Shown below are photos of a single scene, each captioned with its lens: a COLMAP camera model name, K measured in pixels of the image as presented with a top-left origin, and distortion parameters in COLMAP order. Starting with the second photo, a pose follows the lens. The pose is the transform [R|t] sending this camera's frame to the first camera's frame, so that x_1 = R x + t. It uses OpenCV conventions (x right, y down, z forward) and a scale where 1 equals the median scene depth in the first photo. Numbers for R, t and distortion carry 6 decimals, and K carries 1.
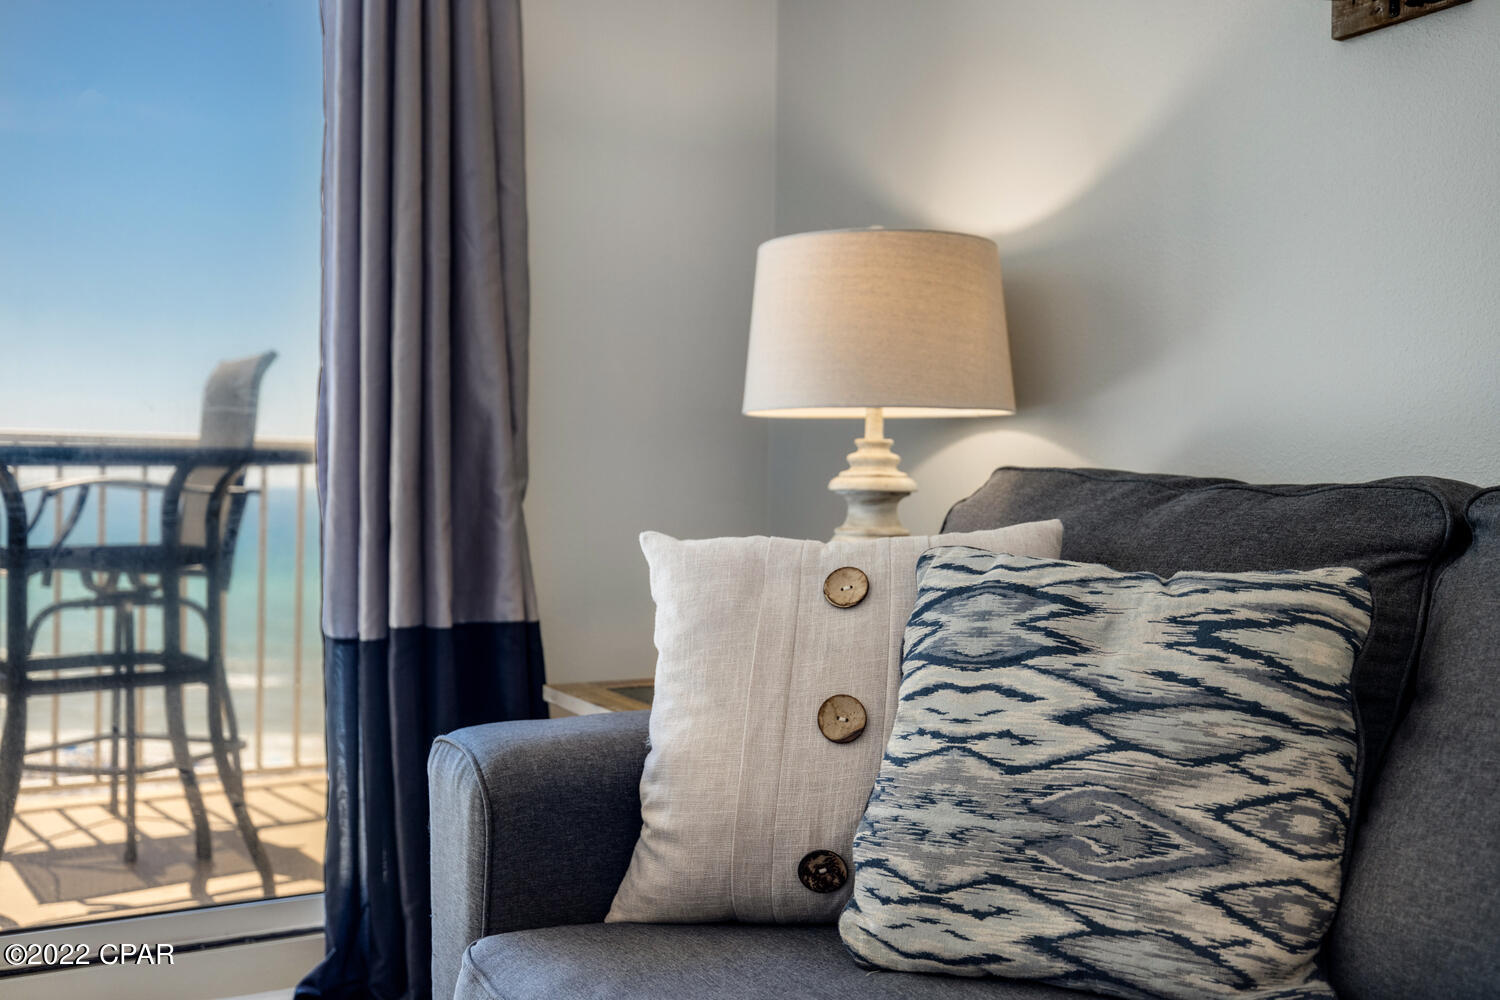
lens RADIAL K [[1388.6, 0, 752.4], [0, 1388.6, 492.8], [0, 0, 1]] dist [-0.005812, 0.000000]
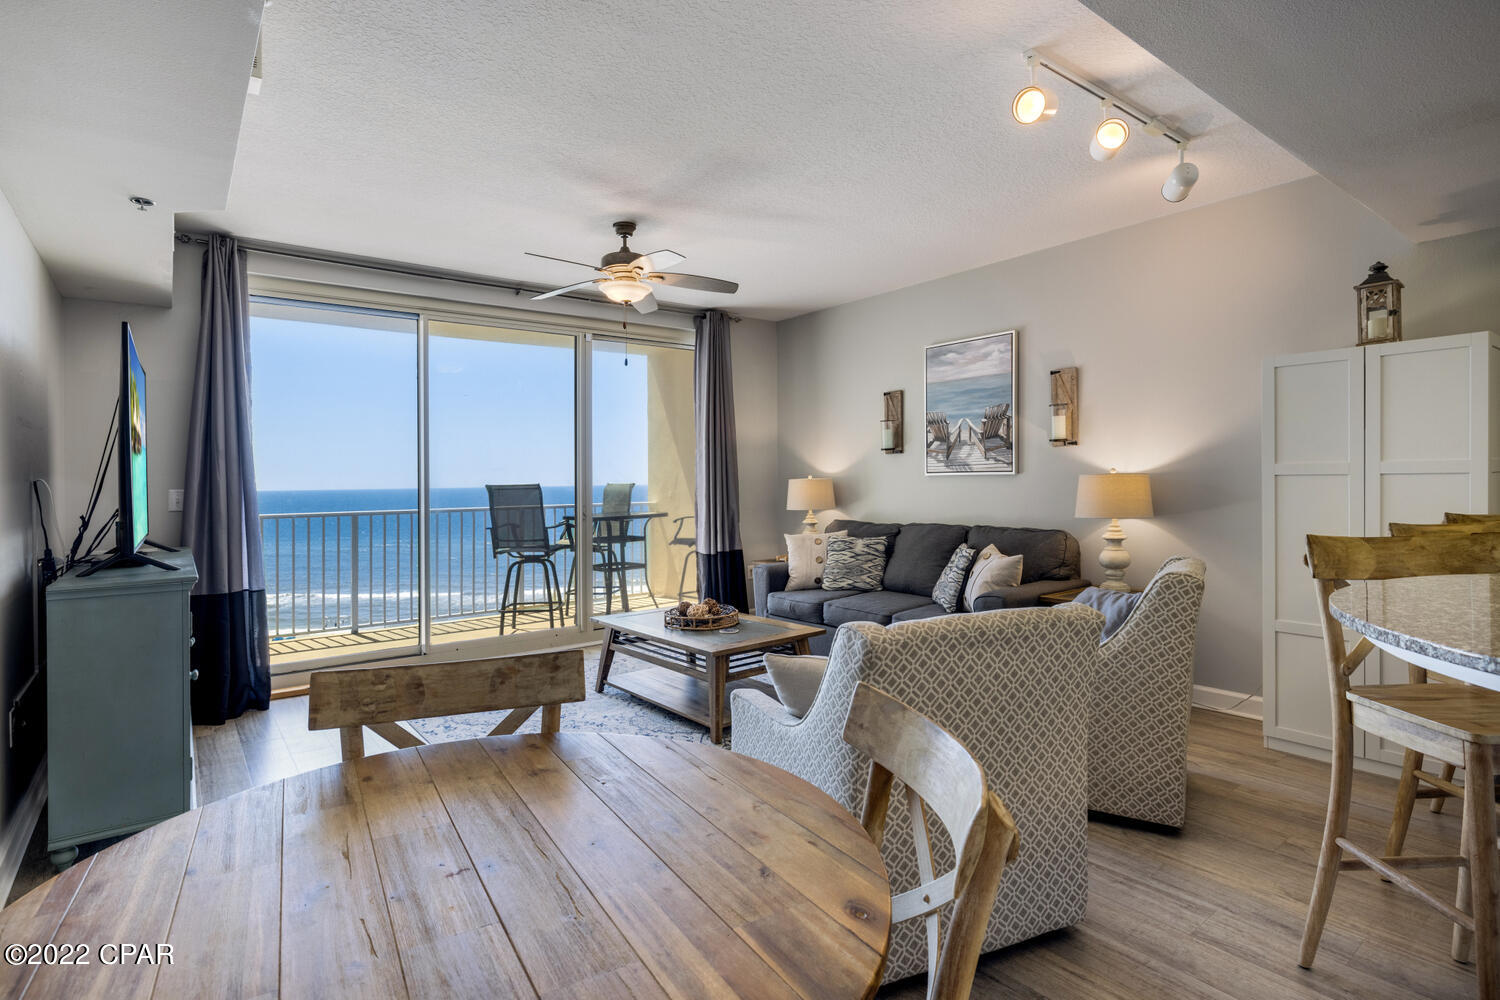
lens RADIAL K [[740.7, 0, 733.5], [0, 740.7, 483.6], [0, 0, 1]] dist [-0.009590, 0.001754]
pose [[0.992083, -0.024420, 0.123183, -0.840952], [0.025021, 0.999681, -0.003332, -0.229941], [-0.123062, 0.006388, 0.992378, -2.760283]]
